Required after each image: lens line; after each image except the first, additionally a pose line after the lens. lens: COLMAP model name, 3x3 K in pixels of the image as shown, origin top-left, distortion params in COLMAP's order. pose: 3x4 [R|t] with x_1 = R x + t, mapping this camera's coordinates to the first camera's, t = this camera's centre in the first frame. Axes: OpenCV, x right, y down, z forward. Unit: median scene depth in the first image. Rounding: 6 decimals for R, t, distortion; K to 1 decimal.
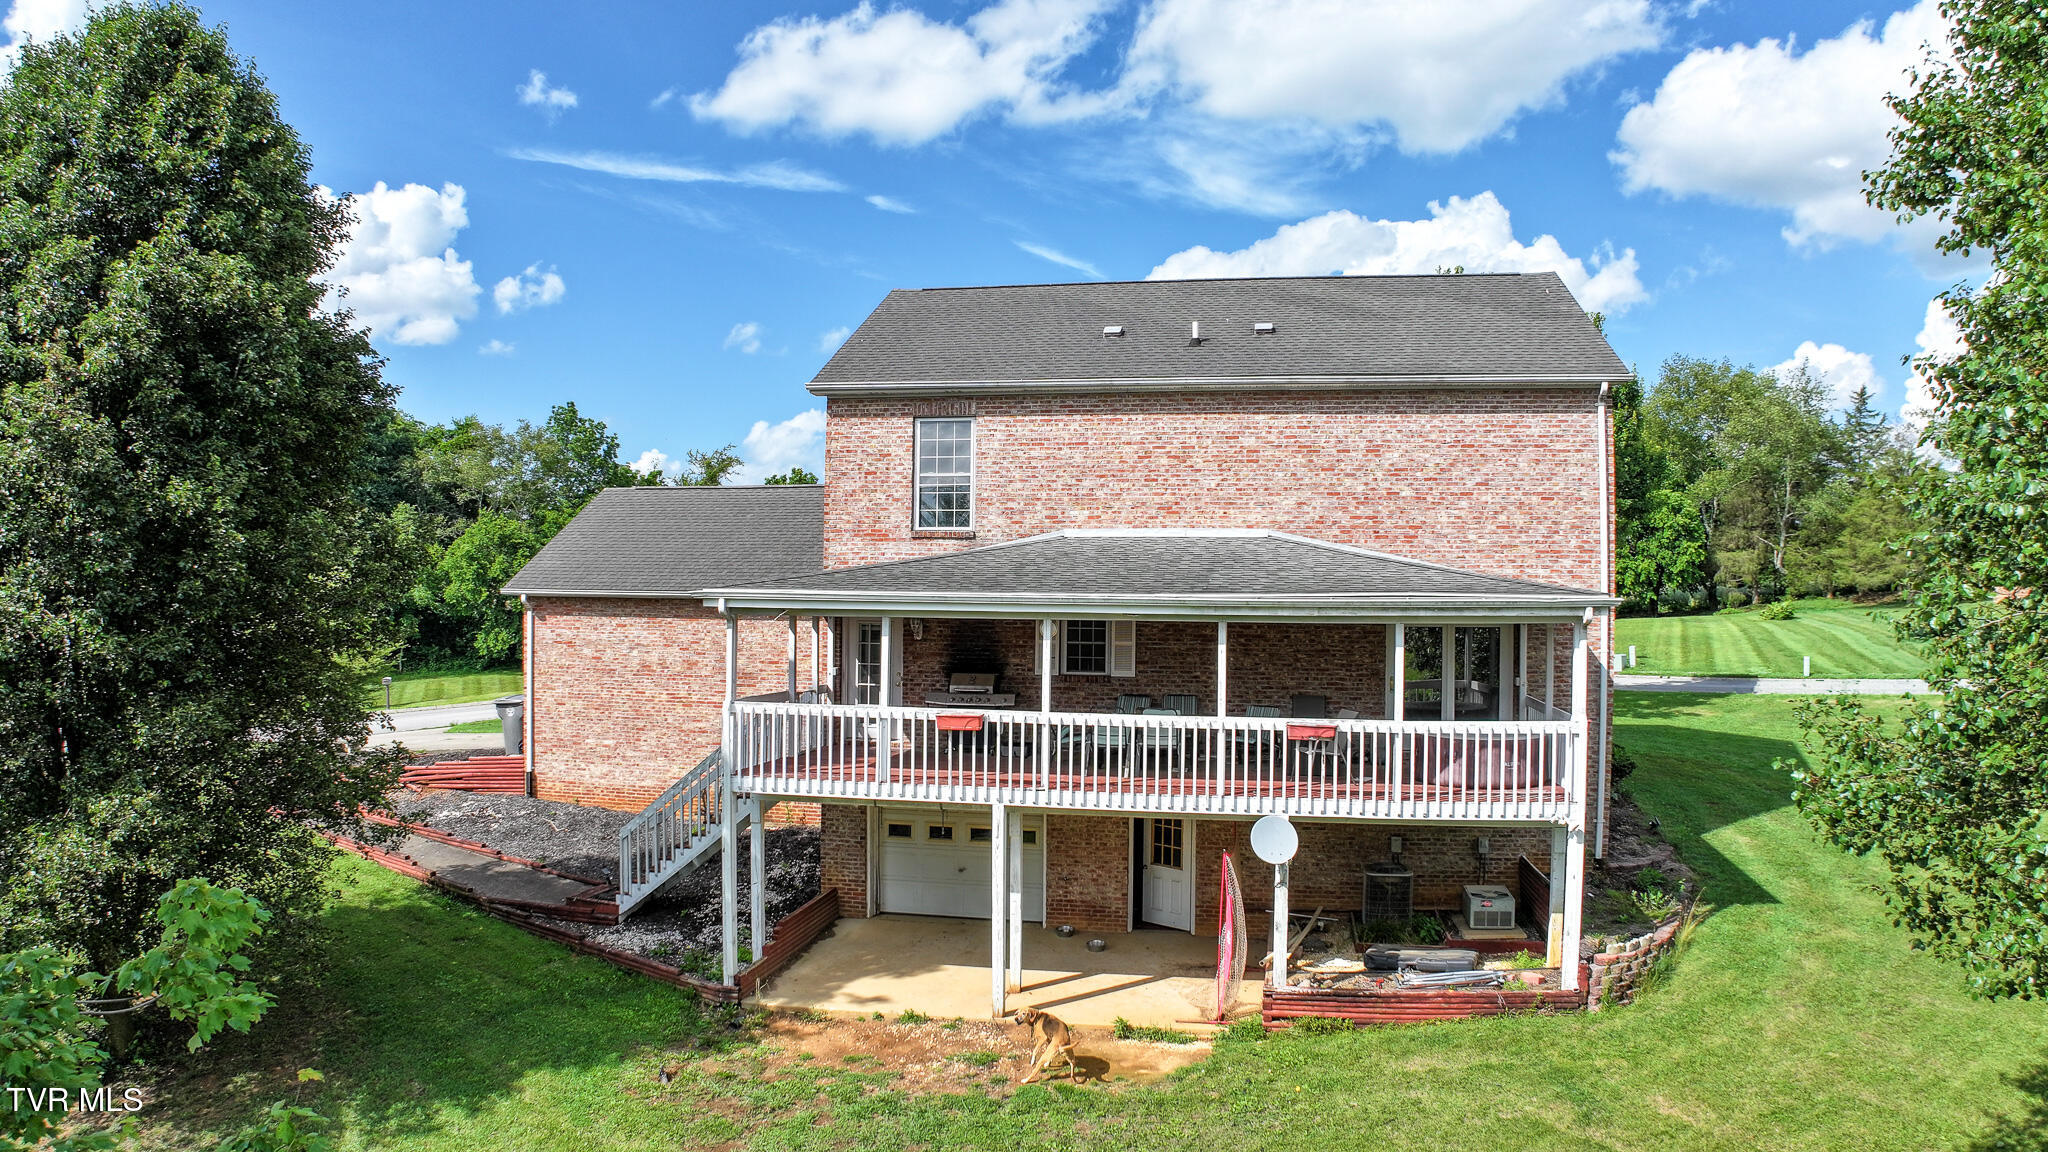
lens RADIAL K [[1273.0, 0, 1032.5], [0, 1273.0, 564.7], [0, 0, 1]] dist [-0.175651, 0.026704]
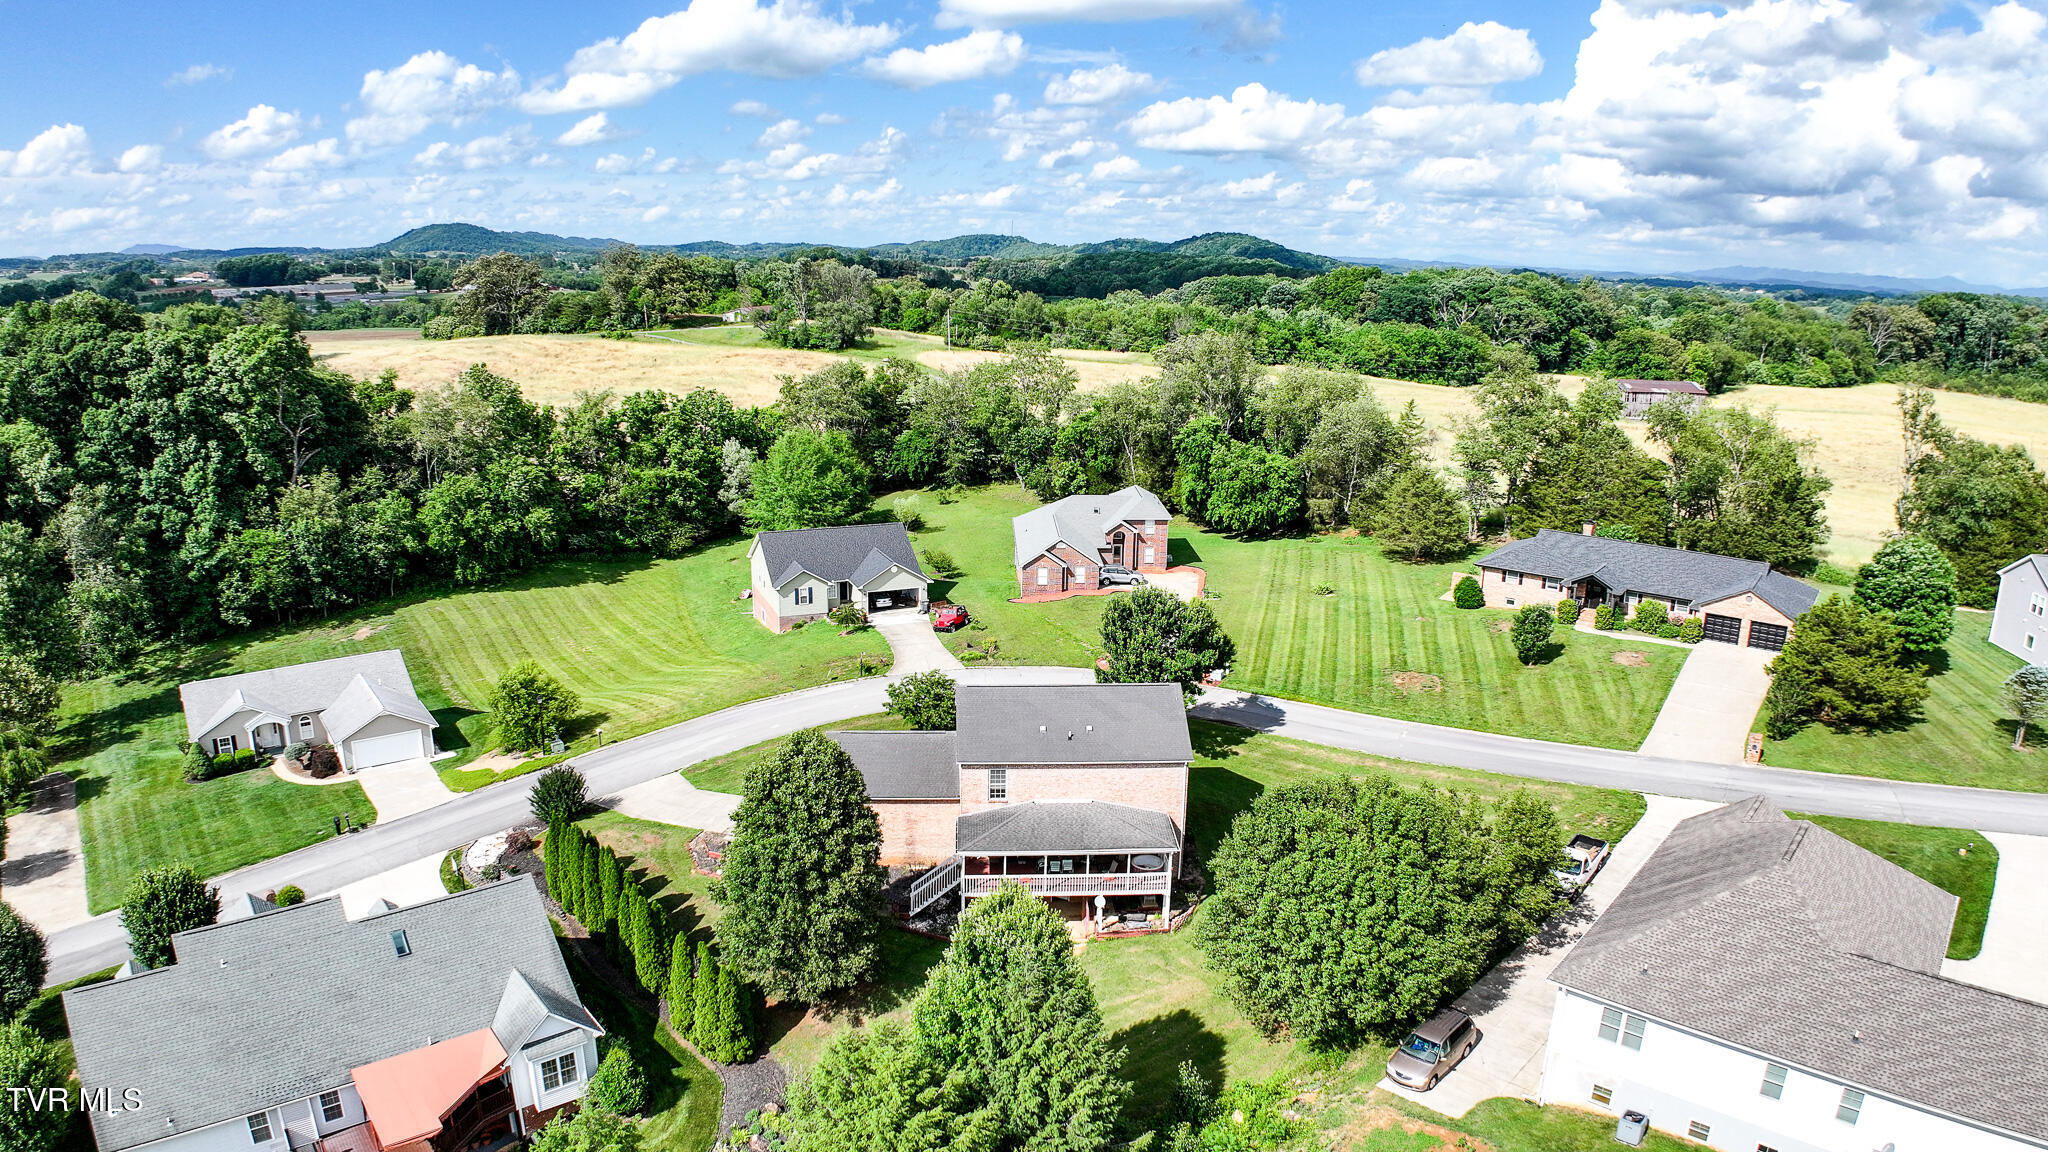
lens RADIAL K [[1273.0, 0, 1032.5], [0, 1273.0, 564.7], [0, 0, 1]] dist [-0.175651, 0.026704]
pose [[0.970126, -0.050426, 0.237304, -0.917274], [-0.014907, 0.963922, 0.265769, -1.872366], [-0.242144, -0.261366, 0.934374, -2.460801]]
